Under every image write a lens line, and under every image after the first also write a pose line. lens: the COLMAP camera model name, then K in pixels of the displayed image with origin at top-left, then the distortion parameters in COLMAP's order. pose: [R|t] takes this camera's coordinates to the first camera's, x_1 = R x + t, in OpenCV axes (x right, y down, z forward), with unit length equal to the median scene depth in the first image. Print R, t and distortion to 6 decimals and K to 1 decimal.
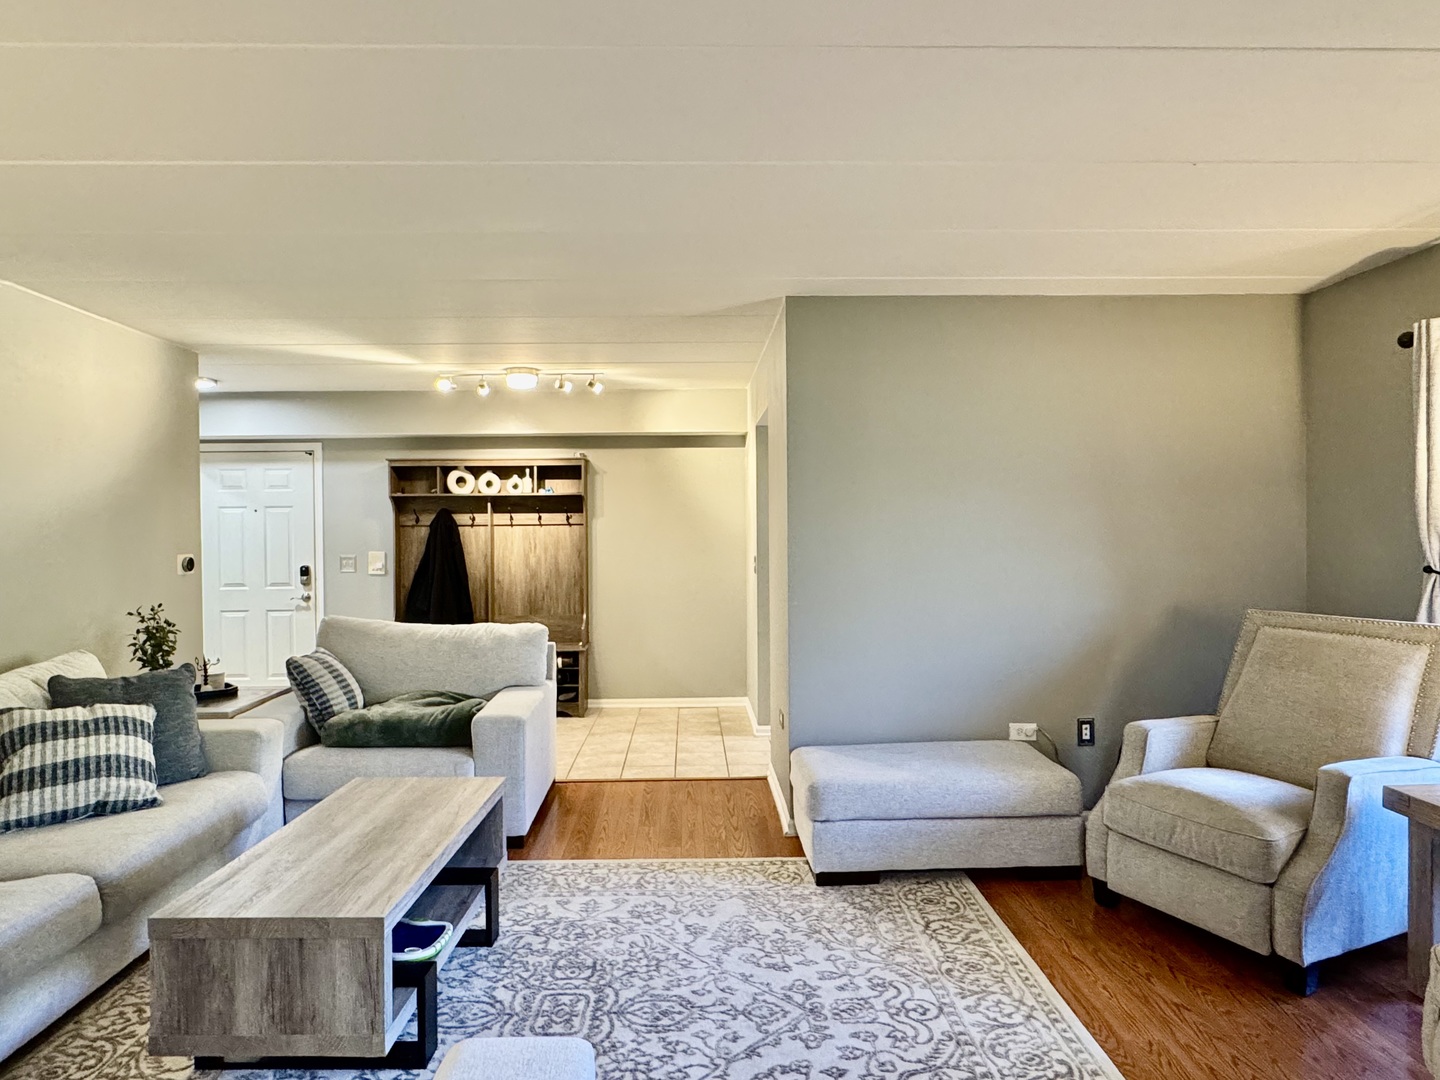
lens RADIAL K [[889.3, 0, 718.1], [0, 889.3, 536.6], [0, 0, 1]] dist [-0.004553, 0.003765]
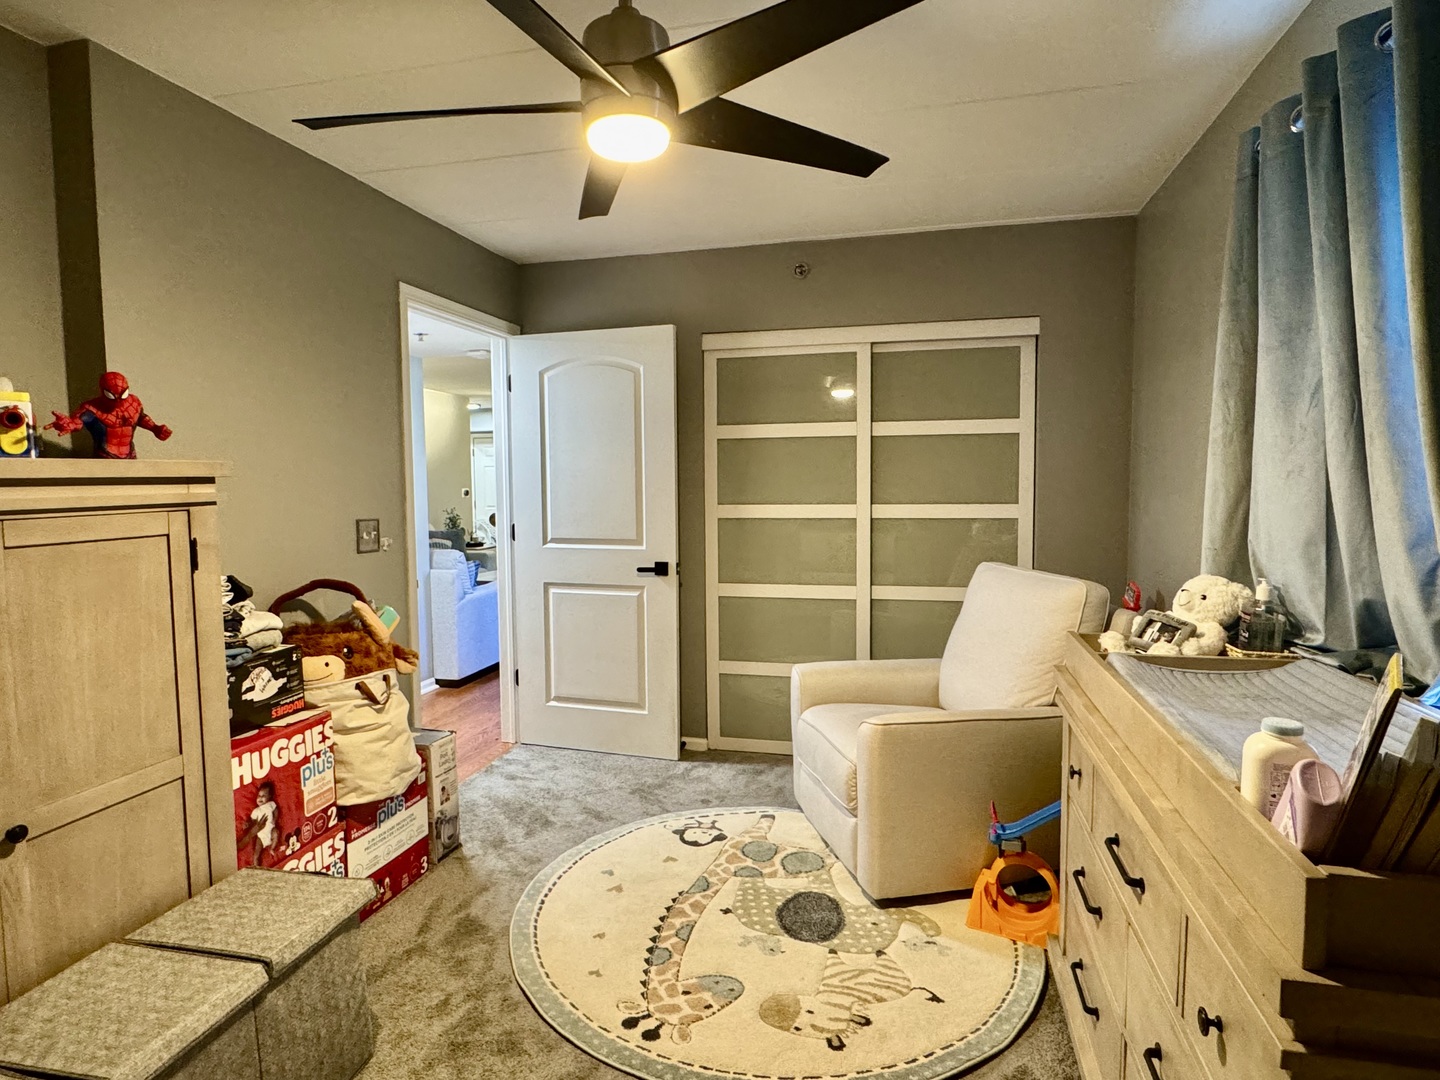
lens RADIAL K [[833.3, 0, 720.0], [0, 833.3, 540.0], [0, 0, 1]] dist [-0.003977, 0.002266]
pose [[0.962327, 0.018547, -0.271260, 0.909117], [-0.001084, 0.997924, 0.064387, 0.021143], [0.271891, -0.061667, 0.960350, -1.310726]]
